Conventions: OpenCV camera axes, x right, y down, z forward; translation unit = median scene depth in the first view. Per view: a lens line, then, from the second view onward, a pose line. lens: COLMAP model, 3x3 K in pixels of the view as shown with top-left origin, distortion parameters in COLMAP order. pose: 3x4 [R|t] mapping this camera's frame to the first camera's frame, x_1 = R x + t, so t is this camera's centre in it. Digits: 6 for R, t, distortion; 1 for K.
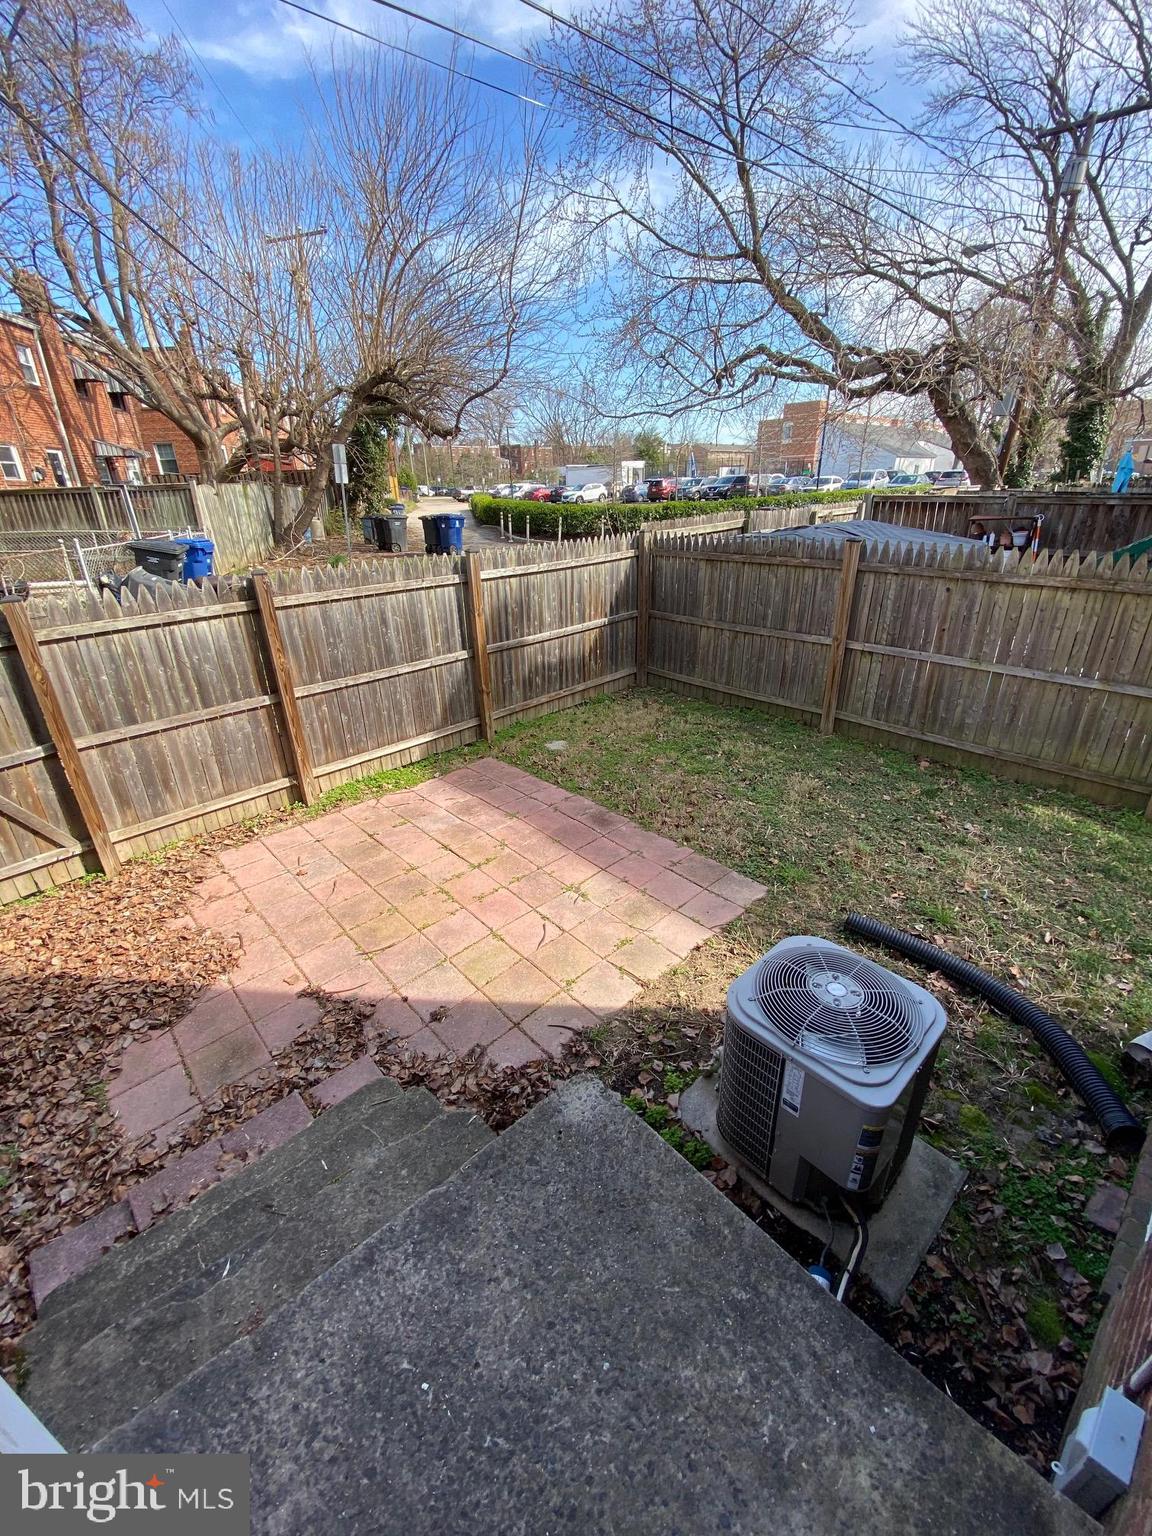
lens RADIAL K [[630.4, 0, 576.0], [0, 630.4, 768.0], [0, 0, 1]] dist [0.065389, -0.040676]
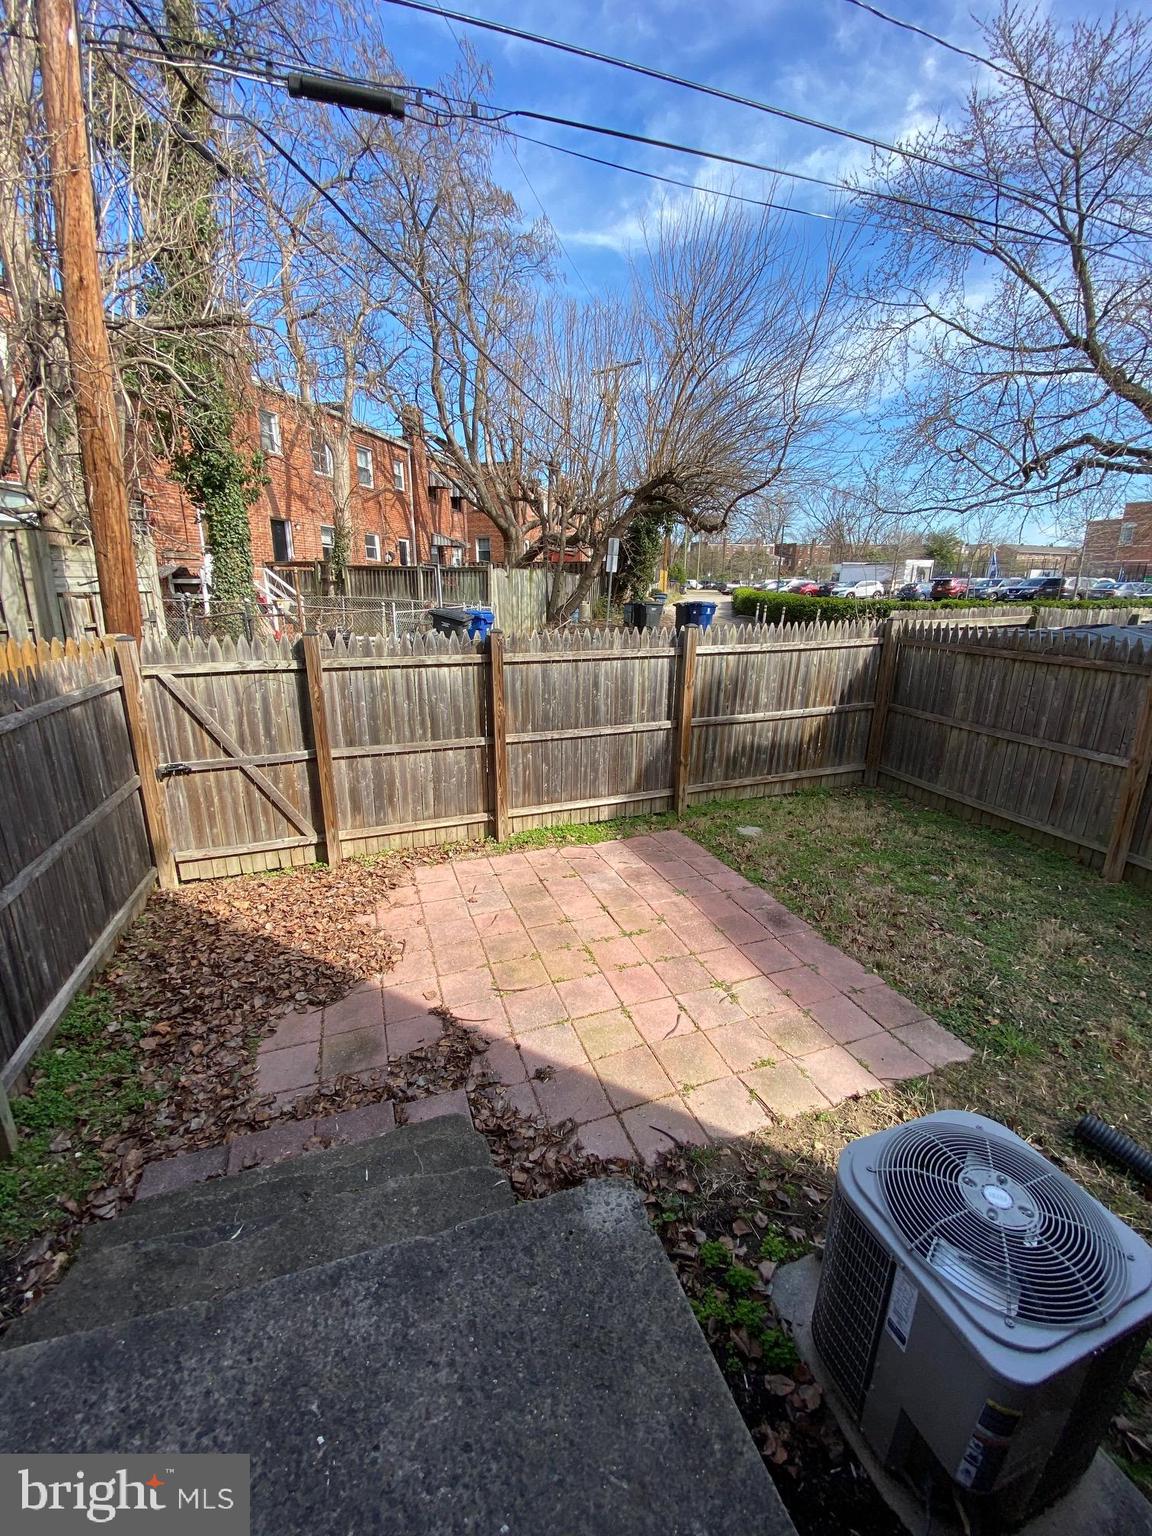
lens RADIAL K [[630.4, 0, 576.0], [0, 630.4, 768.0], [0, 0, 1]] dist [0.065389, -0.040676]
pose [[0.922315, 0.144174, -0.358537, 0.061577], [-0.189105, 0.977506, -0.093388, 0.010668], [0.337007, 0.153935, 0.928833, 0.030888]]
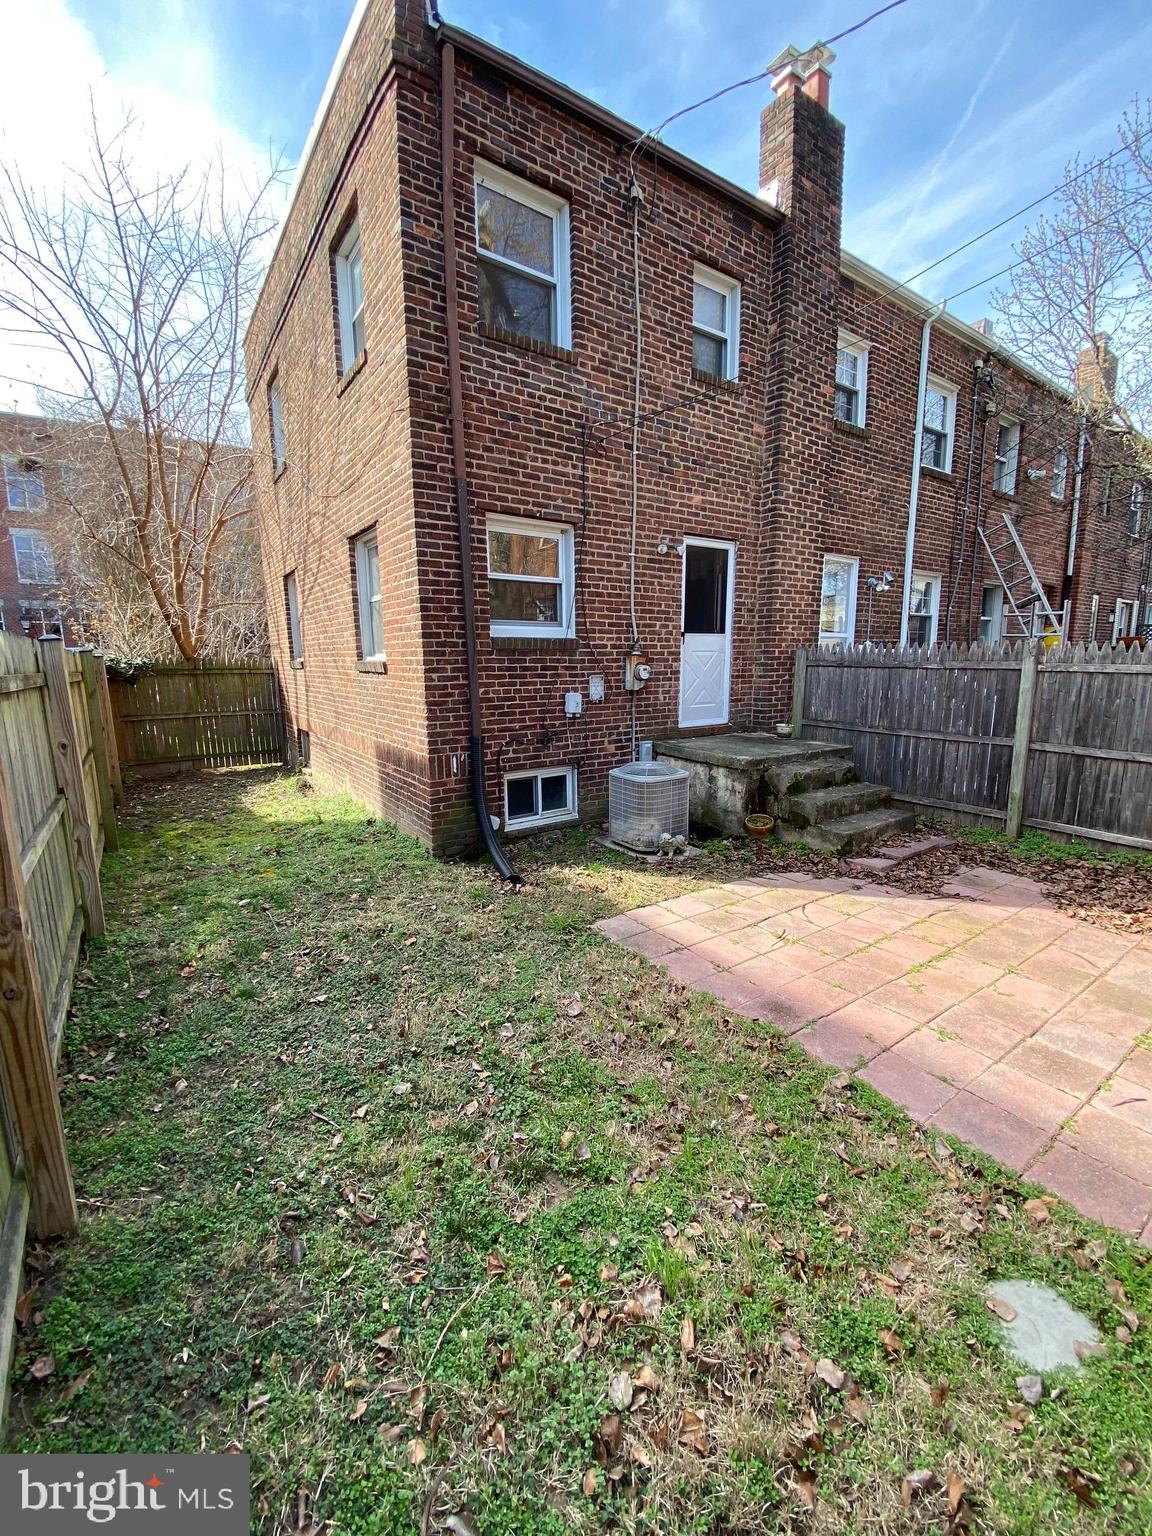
lens RADIAL K [[630.4, 0, 576.0], [0, 630.4, 768.0], [0, 0, 1]] dist [0.065389, -0.040676]
pose [[-0.990643, 0.002299, 0.136461, 0.131724], [0.079211, 0.823914, 0.561151, -0.420043], [-0.111142, 0.566710, -0.816387, 1.221965]]
